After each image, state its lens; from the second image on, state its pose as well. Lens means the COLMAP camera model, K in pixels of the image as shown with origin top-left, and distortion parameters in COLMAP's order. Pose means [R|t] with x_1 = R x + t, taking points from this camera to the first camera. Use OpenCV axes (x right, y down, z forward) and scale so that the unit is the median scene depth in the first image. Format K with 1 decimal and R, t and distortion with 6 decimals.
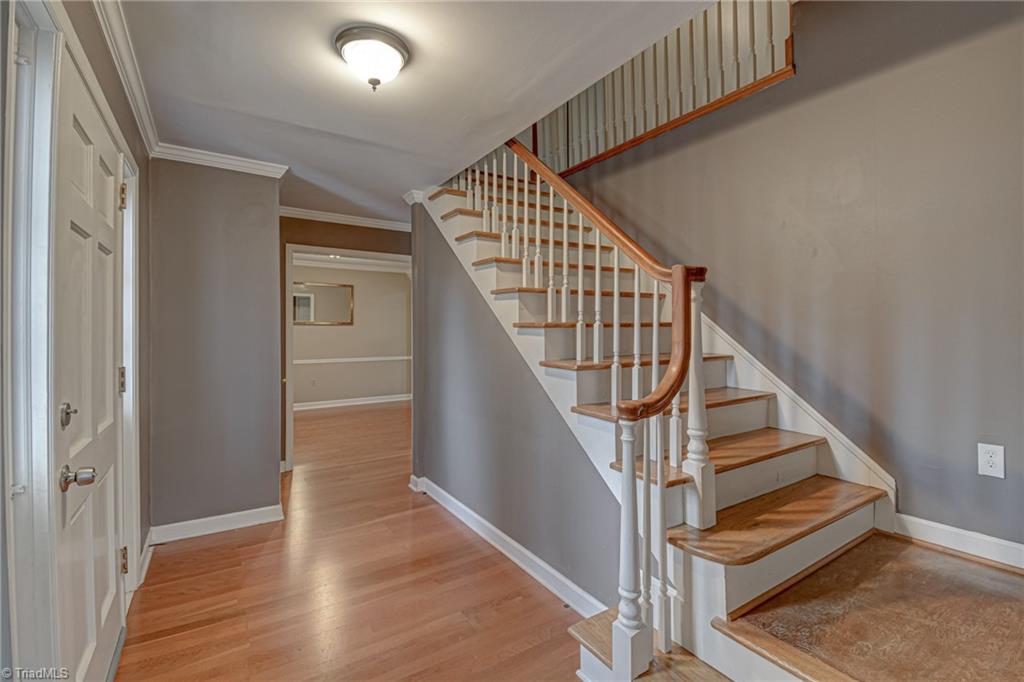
lens RADIAL K [[456.3, 0, 519.3], [0, 456.3, 335.7], [0, 0, 1]] dist [-0.000665, -0.007067]
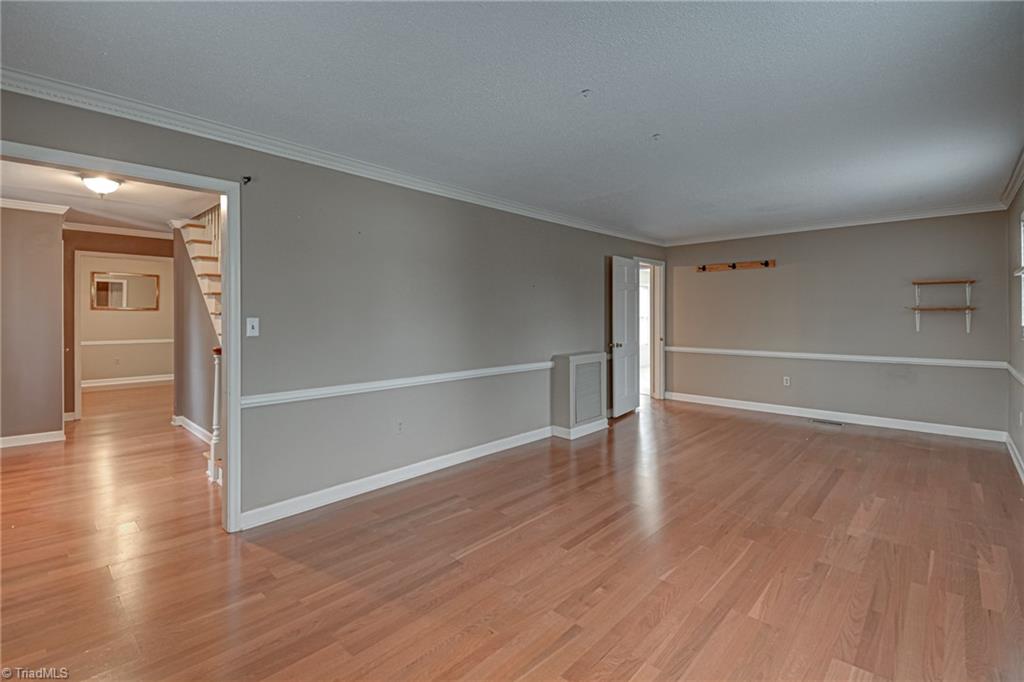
lens RADIAL K [[456.3, 0, 512.2], [0, 456.3, 311.2], [0, 0, 1]] dist [-0.000665, -0.007067]
pose [[0.969908, -0.003125, 0.243451, 0.474204], [0.006620, 0.999886, -0.013540, 0.001367], [-0.243381, 0.014744, 0.969819, -0.690966]]
